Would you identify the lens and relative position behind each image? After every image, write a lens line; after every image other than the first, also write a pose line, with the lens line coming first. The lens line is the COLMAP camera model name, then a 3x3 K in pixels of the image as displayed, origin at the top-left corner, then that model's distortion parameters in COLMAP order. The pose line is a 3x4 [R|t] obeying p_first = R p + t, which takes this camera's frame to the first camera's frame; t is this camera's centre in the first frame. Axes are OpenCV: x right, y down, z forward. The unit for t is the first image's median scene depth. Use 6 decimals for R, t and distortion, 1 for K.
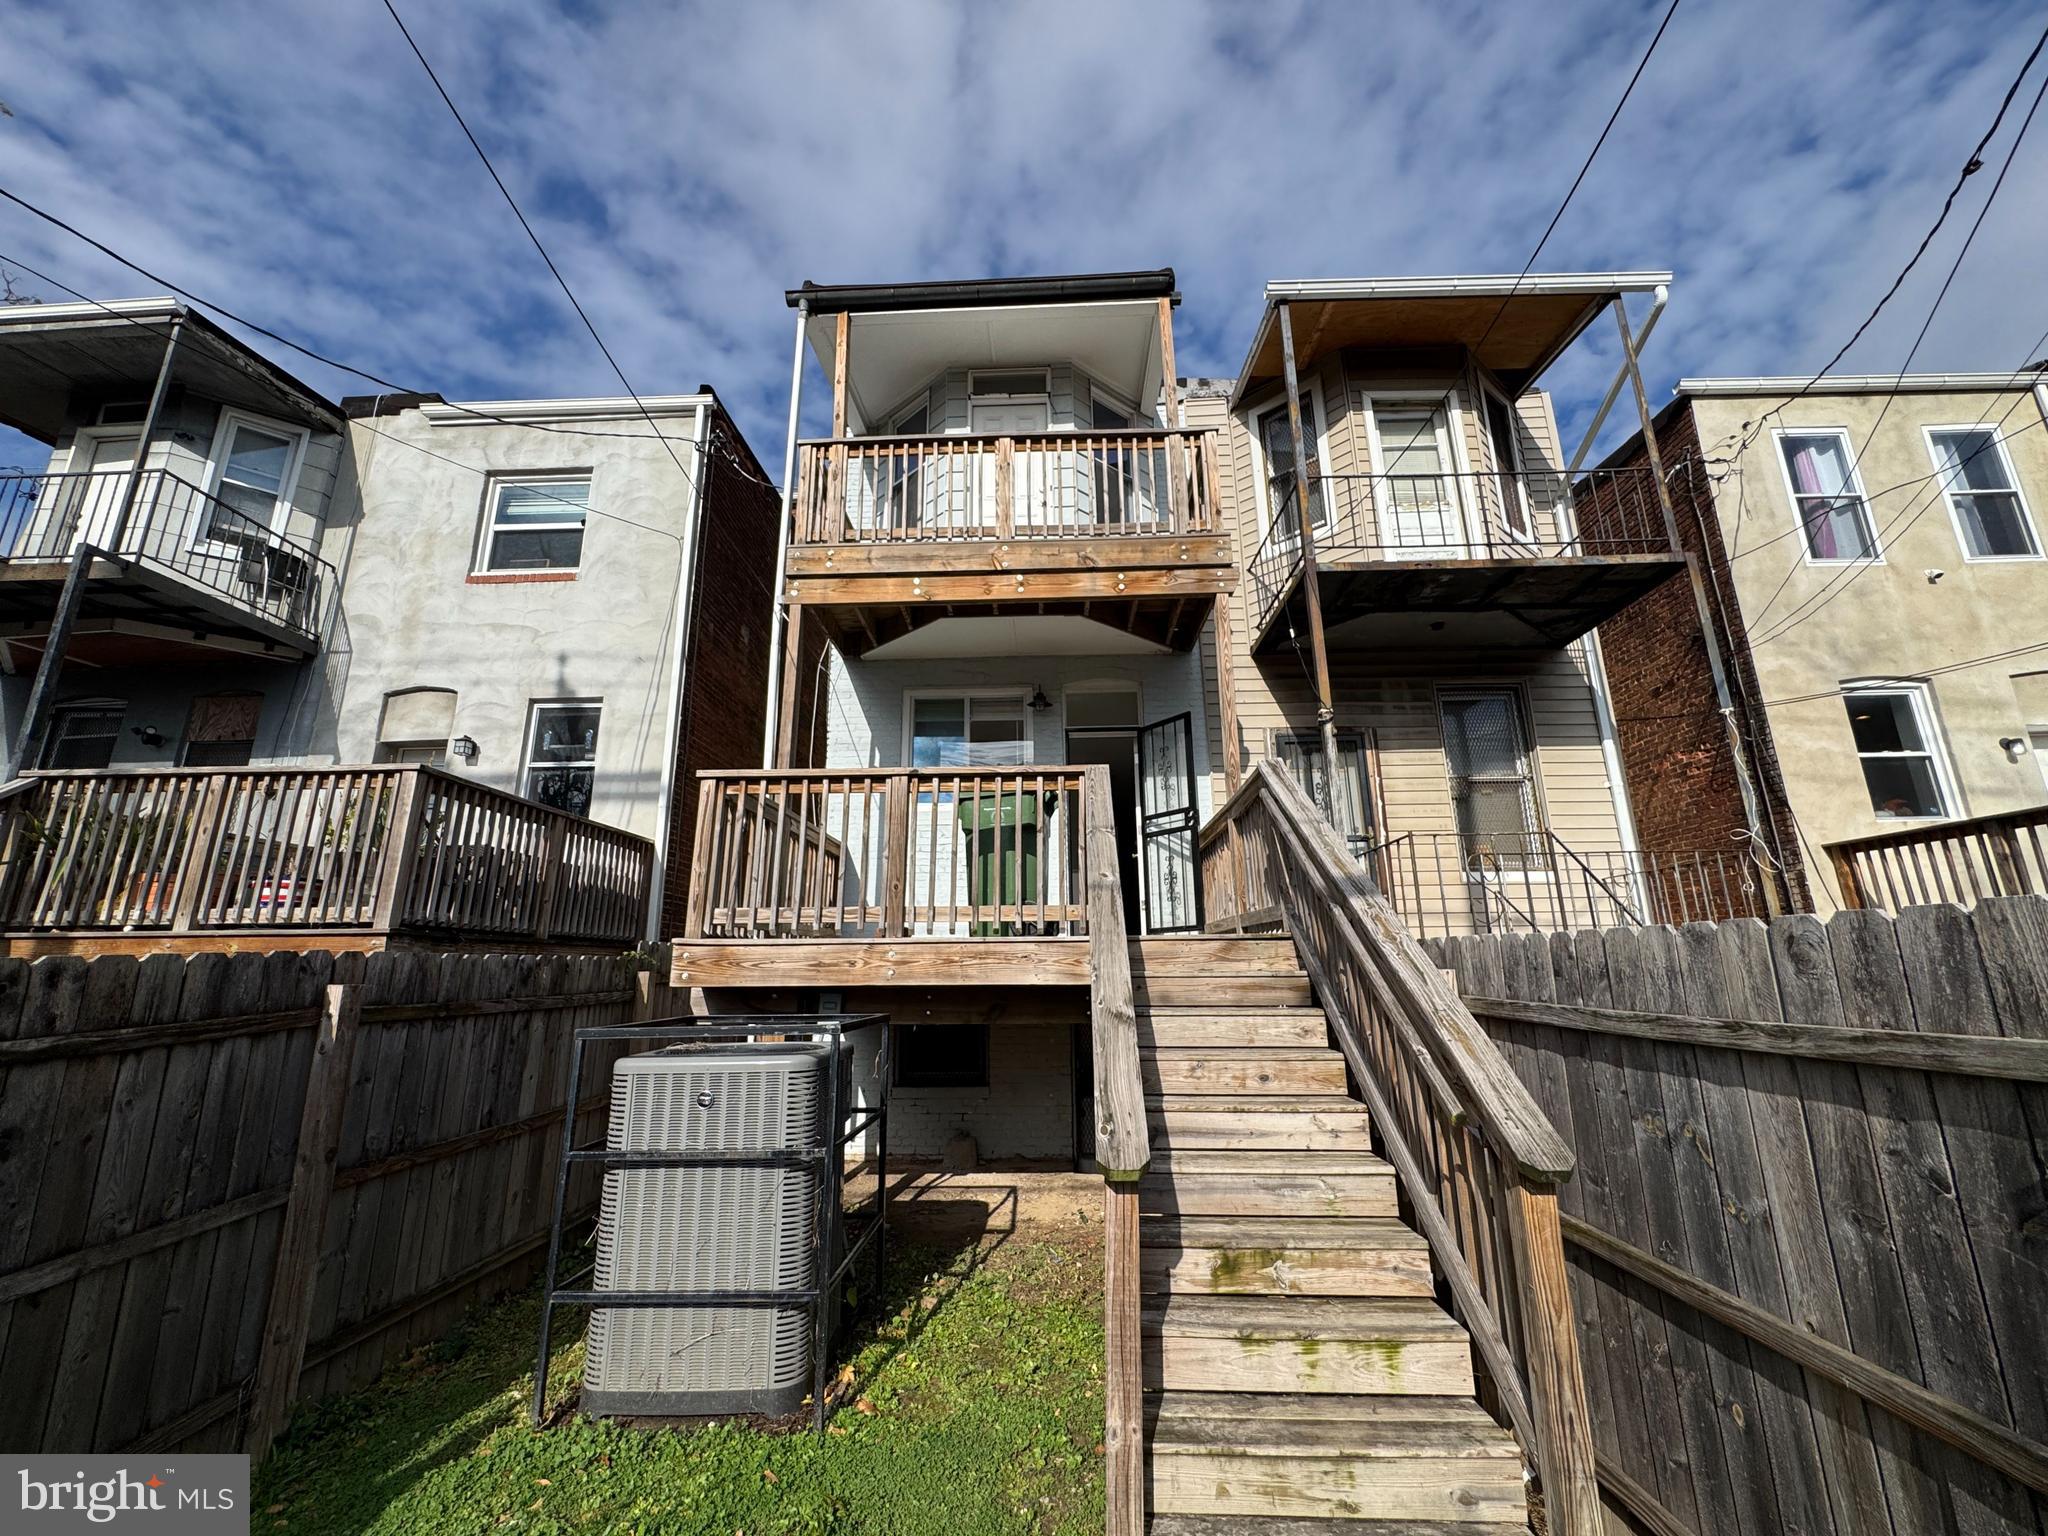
lens RADIAL K [[813.0, 0, 1026.1], [0, 813.0, 769.4], [0, 0, 1]] dist [-0.004104, -0.000354]
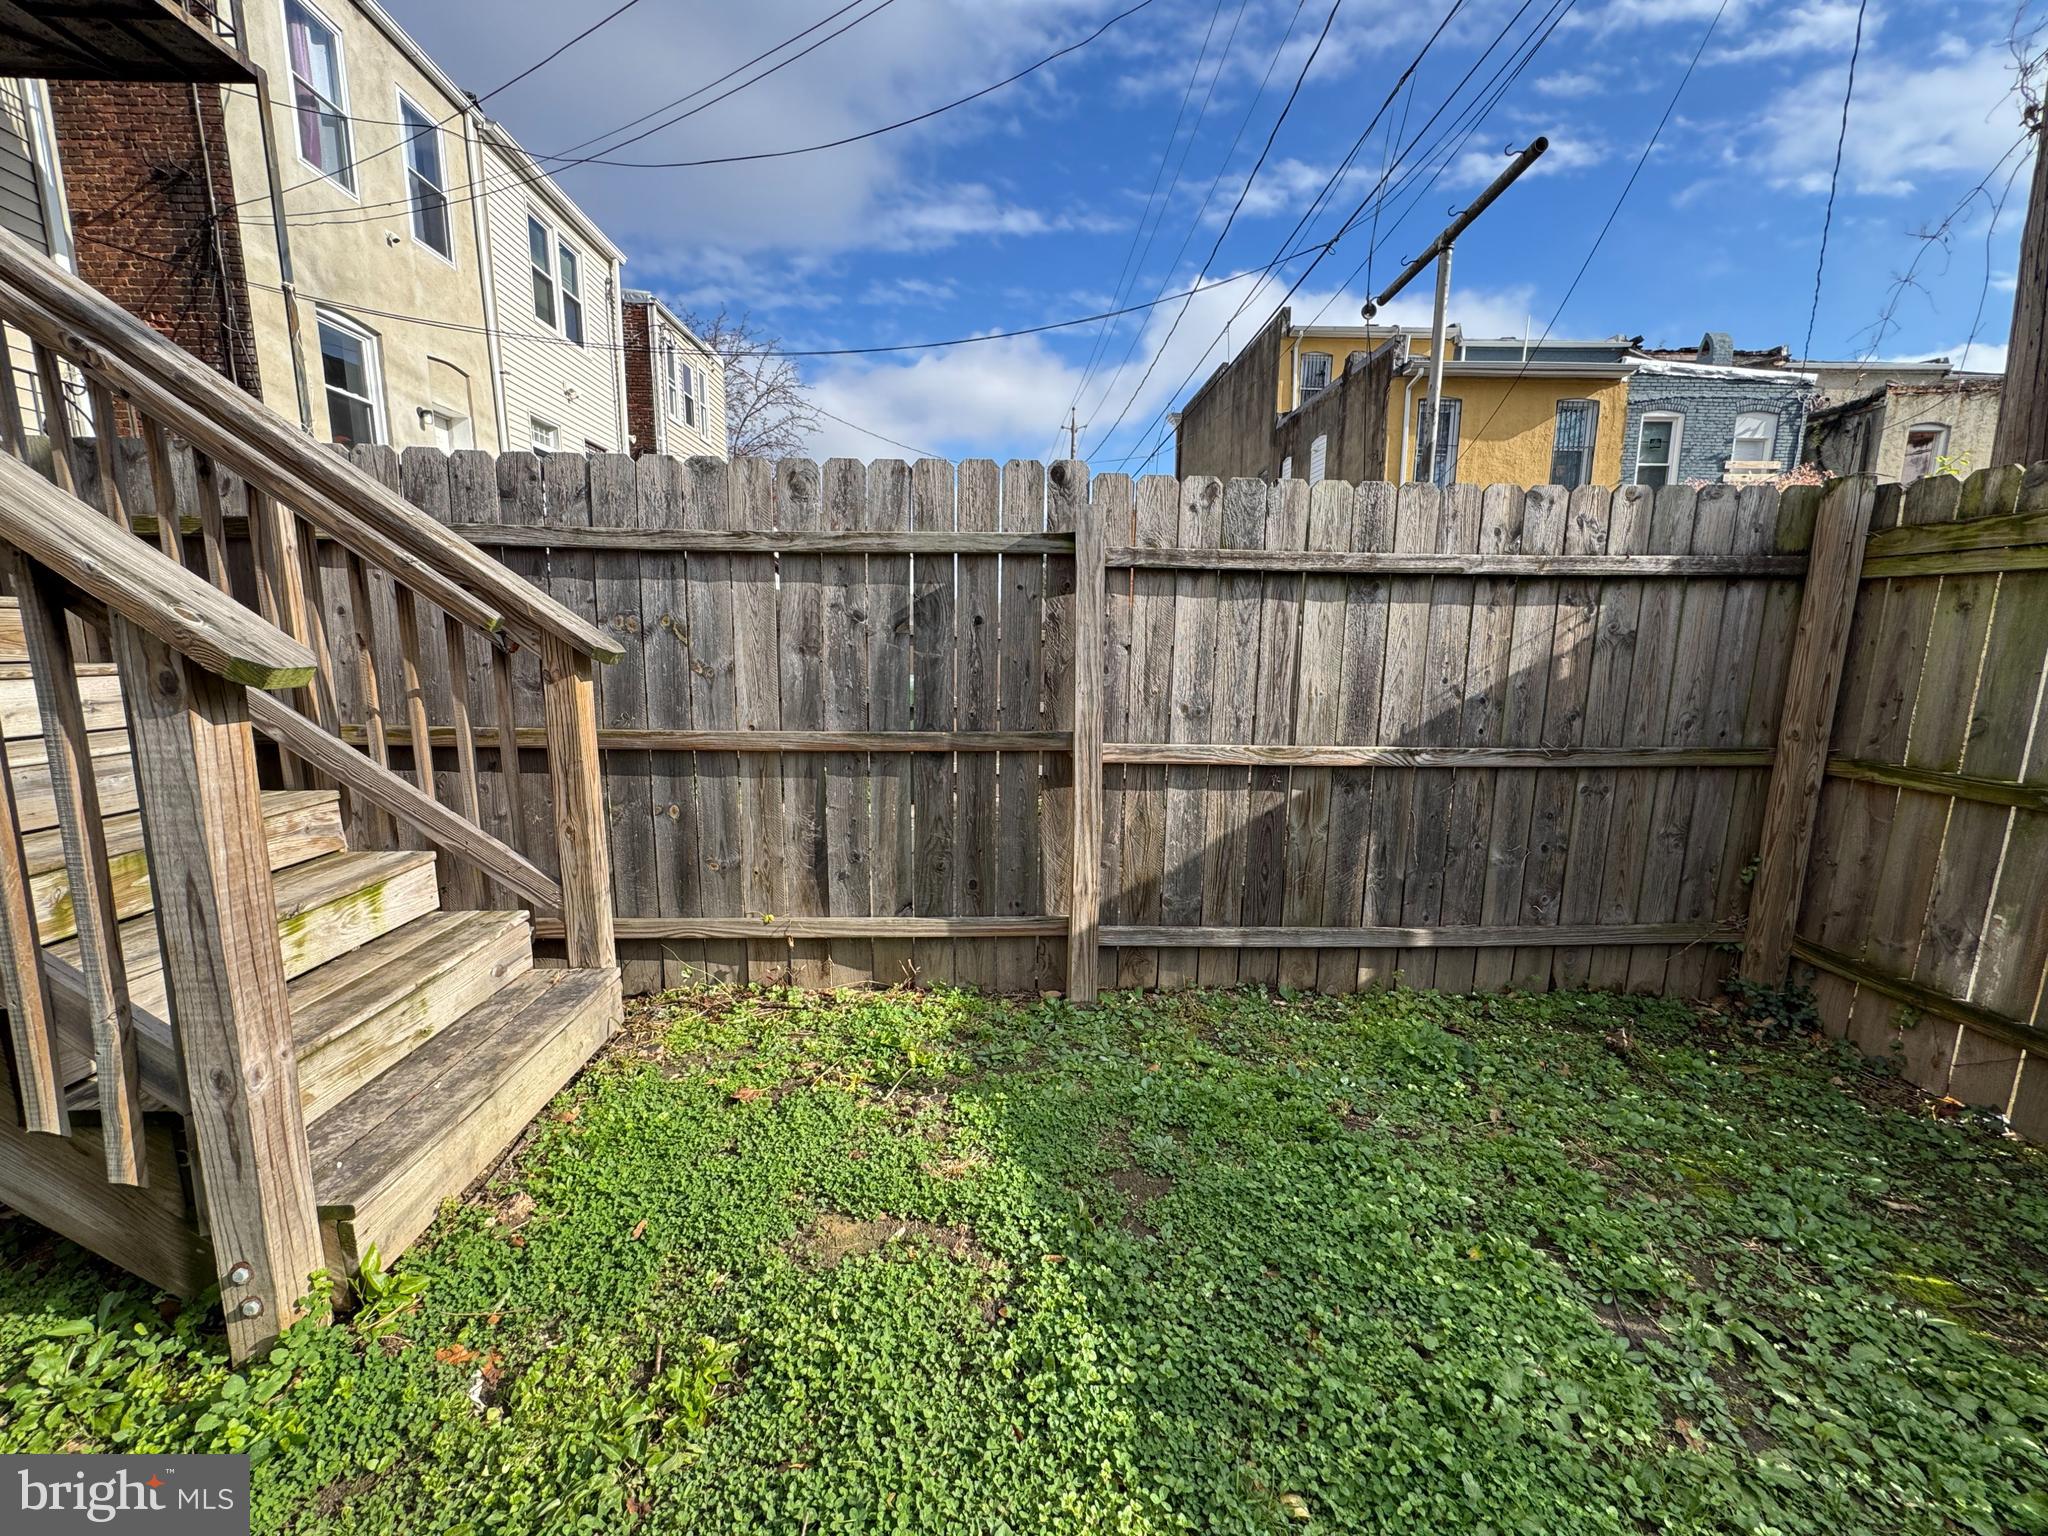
lens RADIAL K [[813.0, 0, 1025.3], [0, 813.0, 766.9], [0, 0, 1]] dist [-0.004104, -0.000354]
pose [[-0.087148, -0.153643, 0.984276, -0.465974], [-0.248233, 0.960219, 0.127909, 0.325886], [-0.964772, -0.233182, -0.121820, 0.500655]]
